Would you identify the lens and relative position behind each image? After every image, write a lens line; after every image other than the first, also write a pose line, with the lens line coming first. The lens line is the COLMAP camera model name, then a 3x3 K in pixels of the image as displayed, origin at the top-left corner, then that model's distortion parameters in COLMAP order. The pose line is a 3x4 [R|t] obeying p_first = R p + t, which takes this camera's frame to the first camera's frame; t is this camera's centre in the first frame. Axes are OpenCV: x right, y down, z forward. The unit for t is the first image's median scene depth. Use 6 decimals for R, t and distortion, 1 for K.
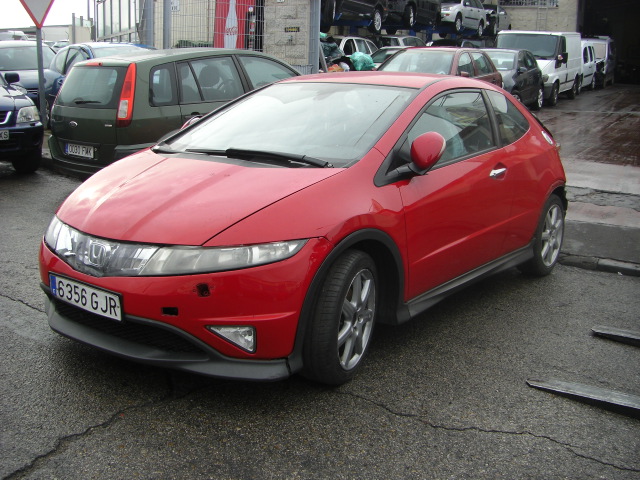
lens RADIAL K [[689.7, 0, 319.8], [0, 689.7, 237.6], [0, 0, 1]] dist [-0.142626, 0.000000]
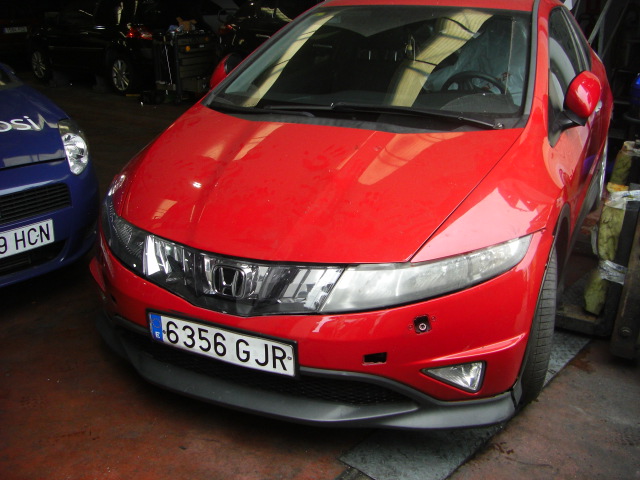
lens RADIAL K [[689.7, 0, 318.8], [0, 689.7, 236.4], [0, 0, 1]] dist [-0.142626, 0.000000]
pose [[0.979681, -0.100909, 0.173325, -0.359834], [0.076174, 0.986660, 0.143875, -0.115788], [-0.185532, -0.127749, 0.974299, 0.307112]]
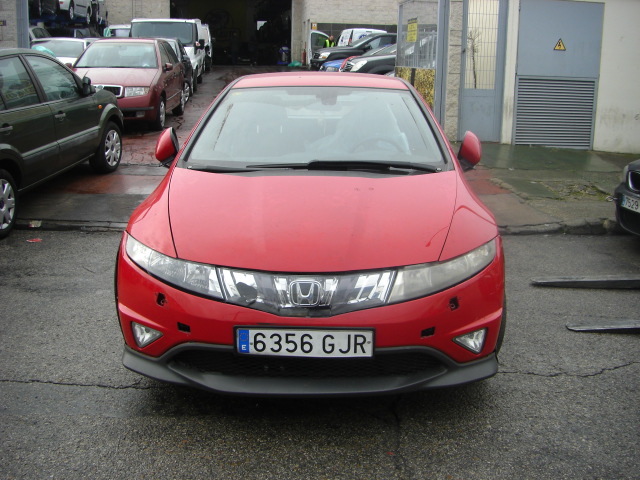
lens RADIAL K [[689.7, 0, 316.3], [0, 689.7, 241.0], [0, 0, 1]] dist [-0.142626, 0.000000]
pose [[0.822646, -0.150189, 0.548359, -0.804484], [0.136095, 0.988458, 0.066557, -0.099894], [-0.552026, 0.019876, 0.833590, 0.251407]]
